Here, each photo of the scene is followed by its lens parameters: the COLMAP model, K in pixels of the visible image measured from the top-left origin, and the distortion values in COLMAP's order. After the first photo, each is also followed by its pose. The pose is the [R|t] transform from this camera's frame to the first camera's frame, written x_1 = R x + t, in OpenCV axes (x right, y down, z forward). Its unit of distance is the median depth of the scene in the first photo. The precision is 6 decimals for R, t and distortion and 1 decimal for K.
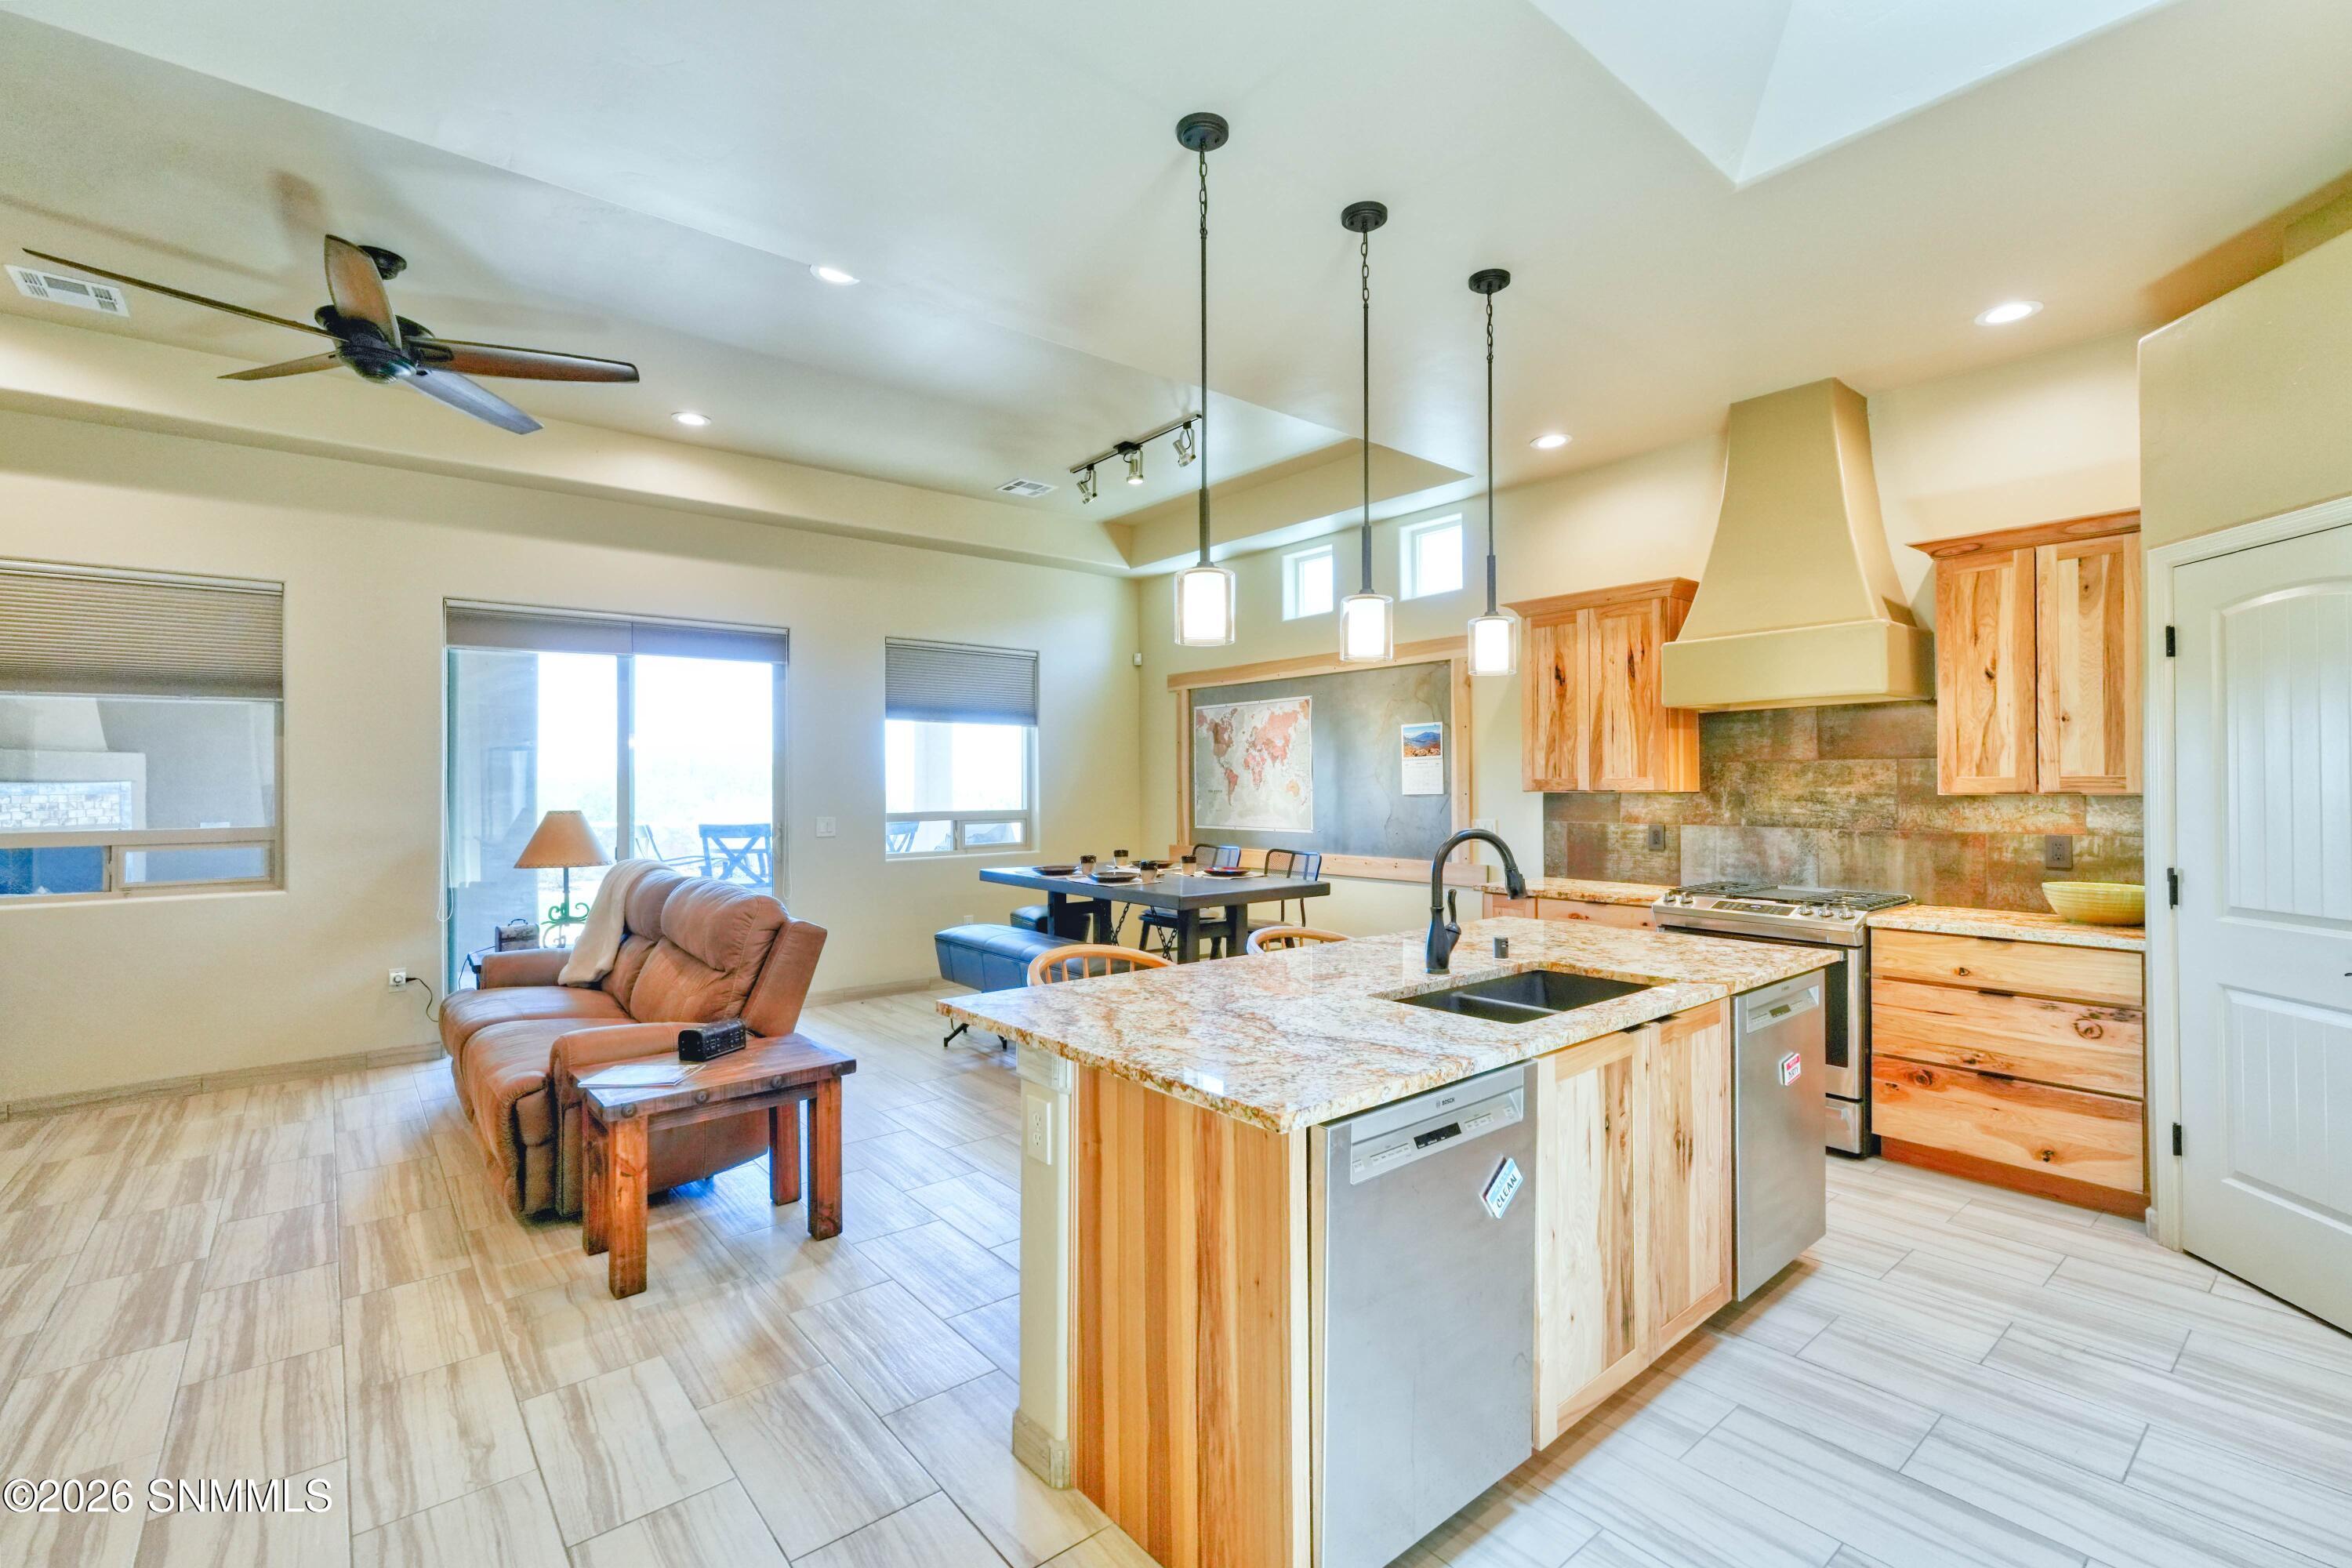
lens RADIAL K [[1092.8, 0, 1134.6], [0, 1092.8, 782.5], [0, 0, 1]] dist [0.000852, -0.000439]
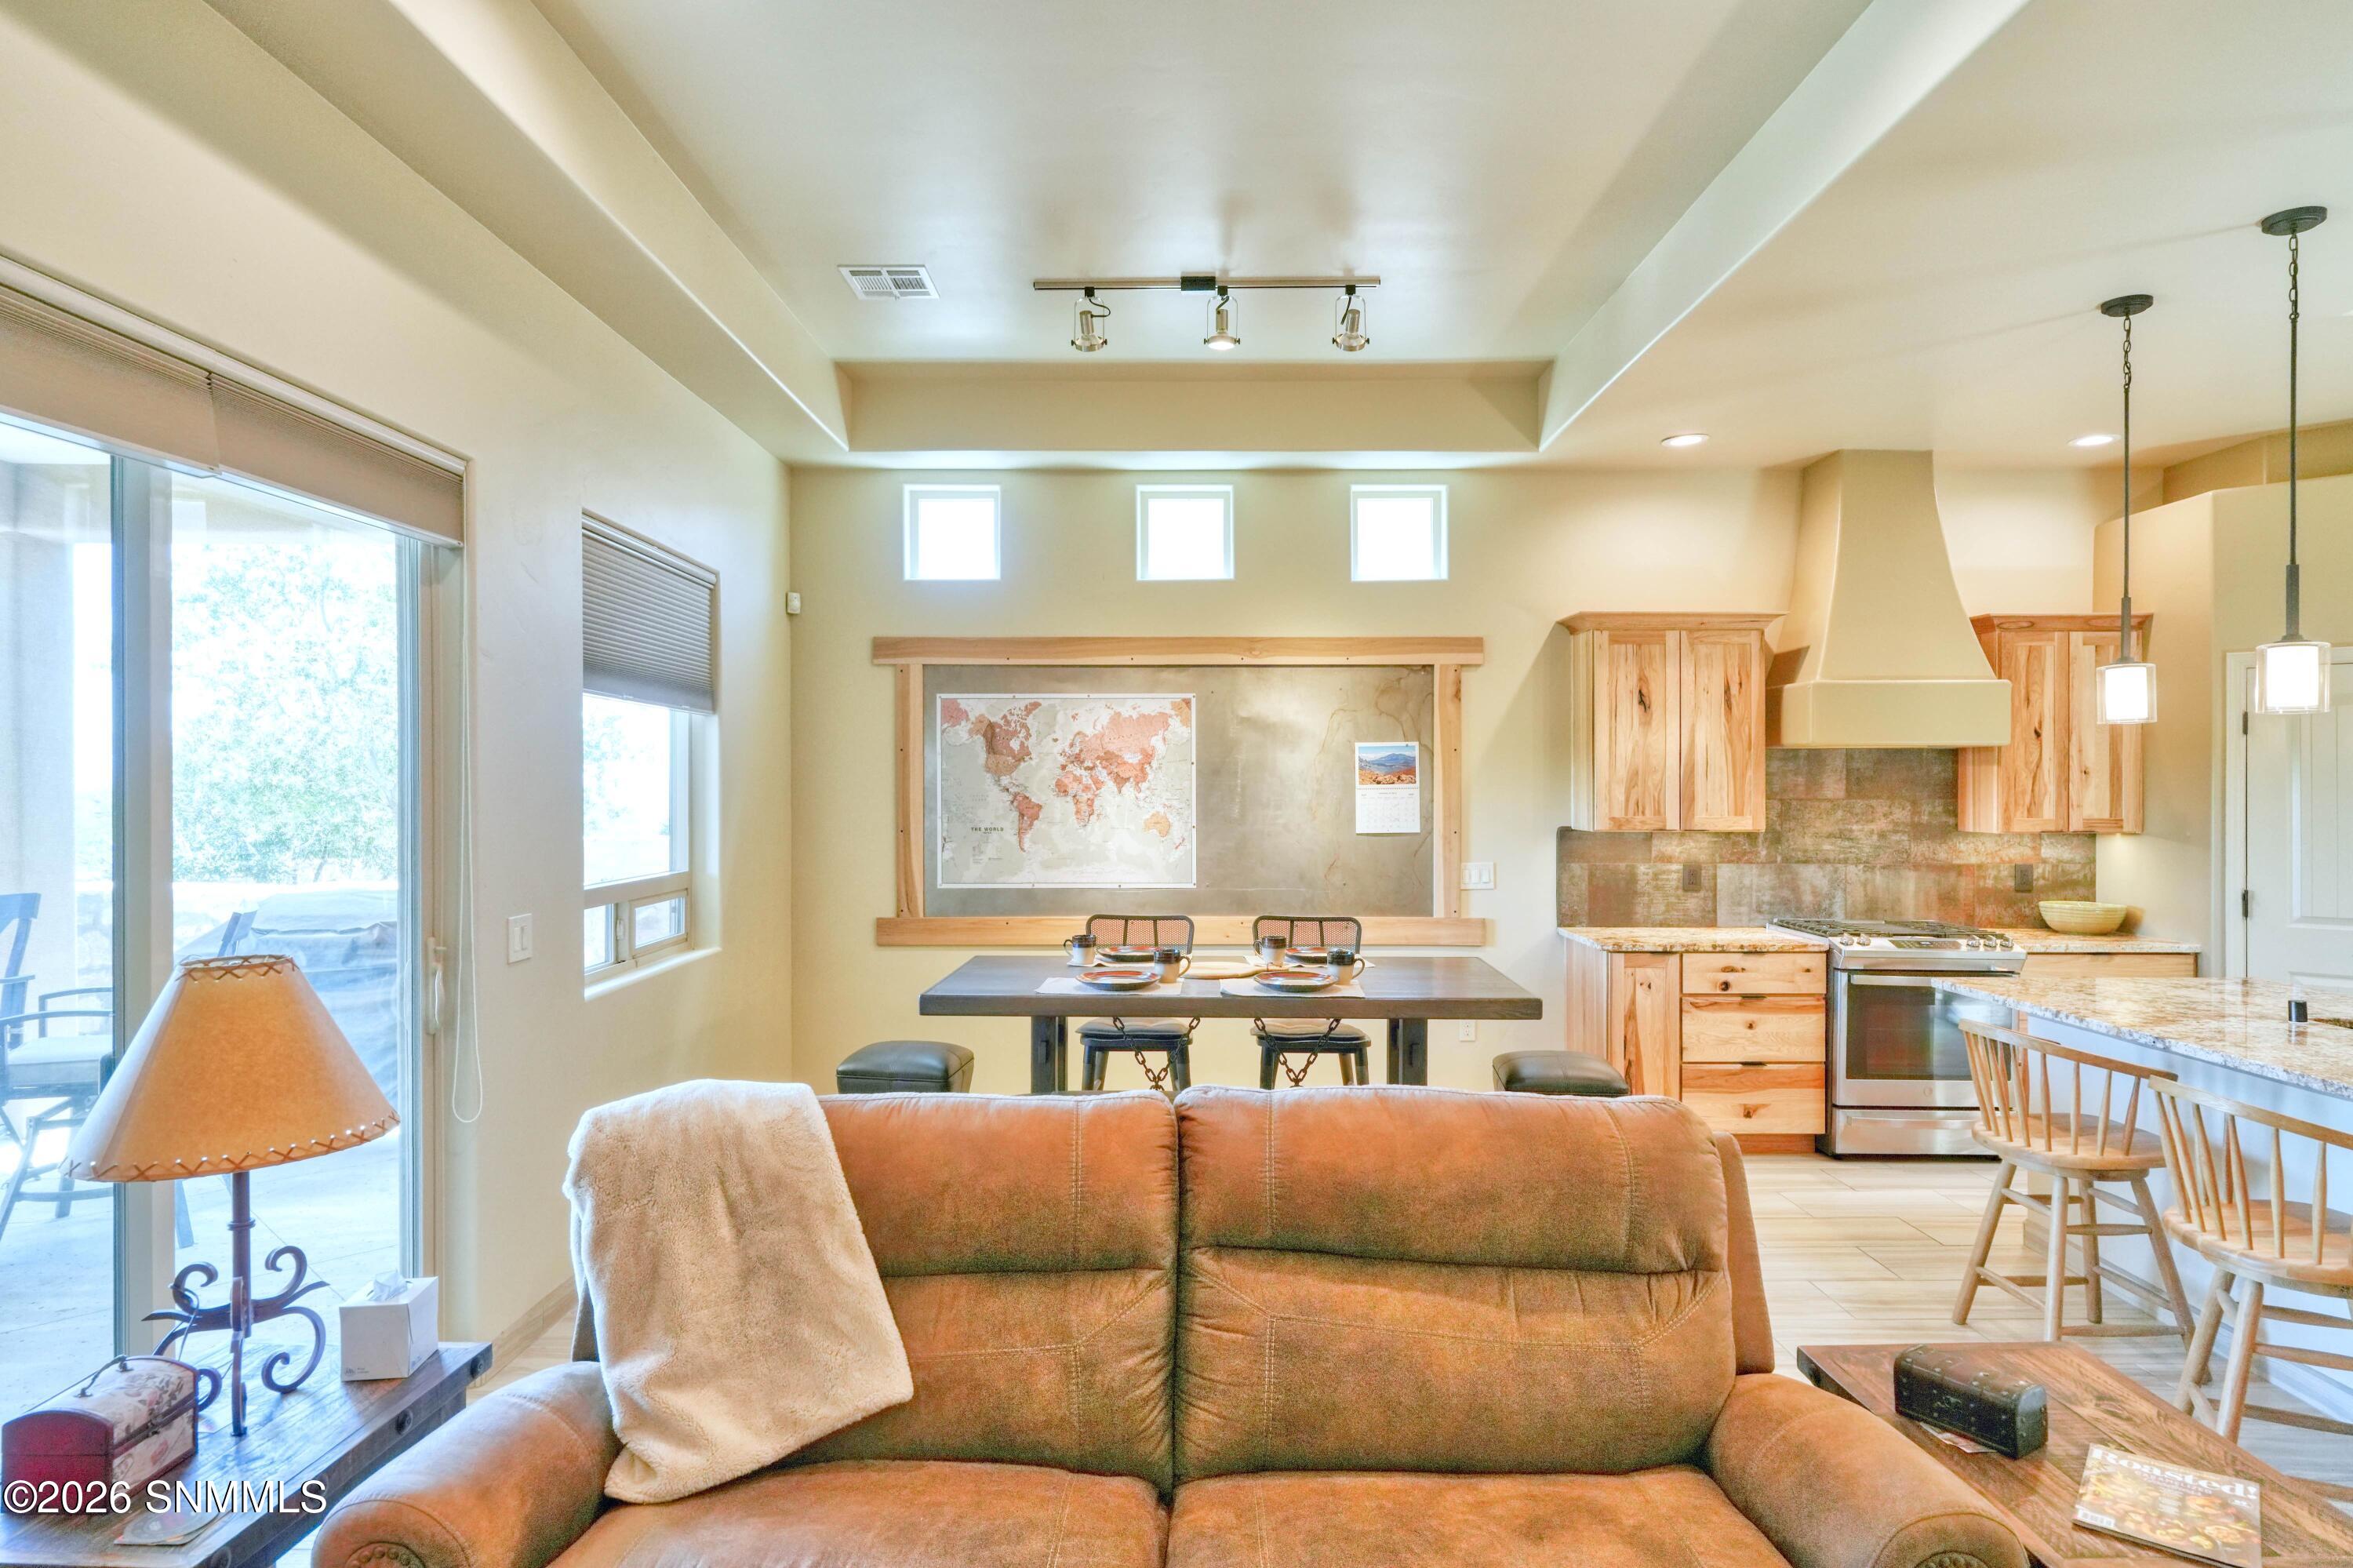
lens RADIAL K [[1393.8, 0, 1176.5], [0, 1393.8, 784.0], [0, 0, 1]] dist [-0.002350, -0.000287]
pose [[0.601954, 0.004698, 0.798517, -0.780611], [-0.005666, 0.999983, -0.001612, -0.027199], [-0.798511, -0.003554, 0.601970, 0.647884]]
